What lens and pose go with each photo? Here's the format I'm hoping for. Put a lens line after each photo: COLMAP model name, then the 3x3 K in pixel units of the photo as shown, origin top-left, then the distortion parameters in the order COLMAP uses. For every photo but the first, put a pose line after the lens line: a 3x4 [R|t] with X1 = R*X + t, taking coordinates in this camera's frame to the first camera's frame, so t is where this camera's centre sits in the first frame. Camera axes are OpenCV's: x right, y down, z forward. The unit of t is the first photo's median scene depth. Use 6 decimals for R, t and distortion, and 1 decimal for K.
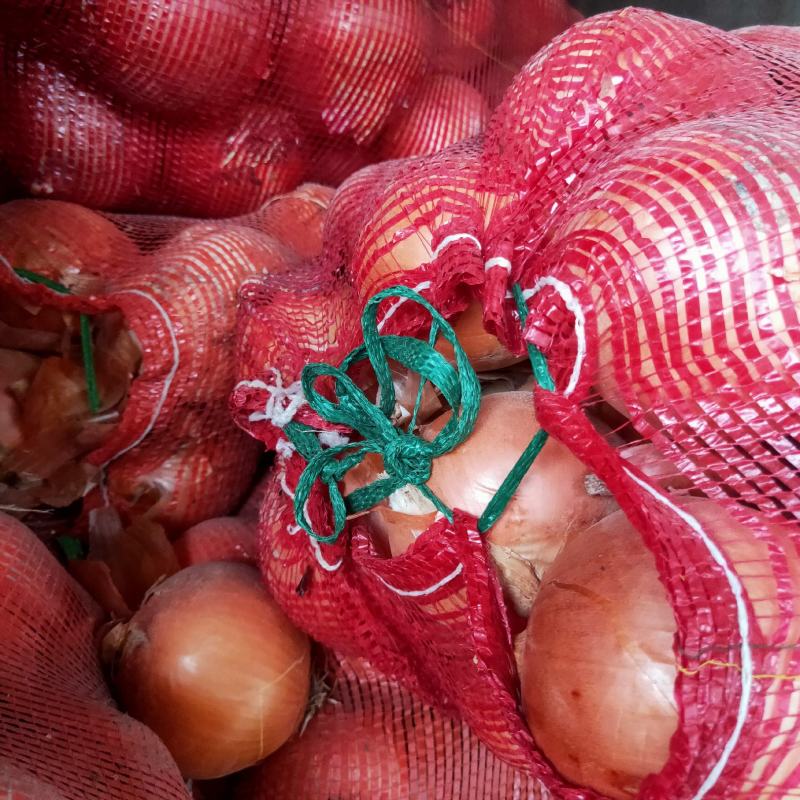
lens RADIAL K [[830.1, 0, 397.3], [0, 830.1, 402.7], [0, 0, 1]] dist [0.011213, 0.000000]
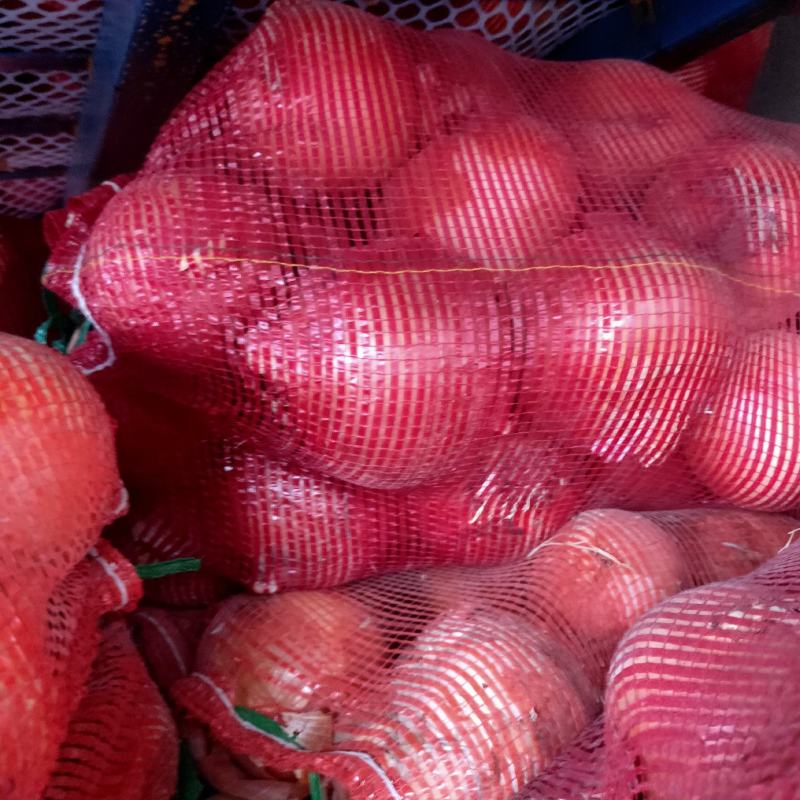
lens RADIAL K [[830.1, 0, 398.2], [0, 830.1, 396.5], [0, 0, 1]] dist [0.011213, 0.000000]
pose [[0.920906, -0.135132, -0.365612, 0.029372], [0.092010, 0.986838, -0.132983, -0.322109], [0.378770, 0.088825, 0.921218, 0.259446]]
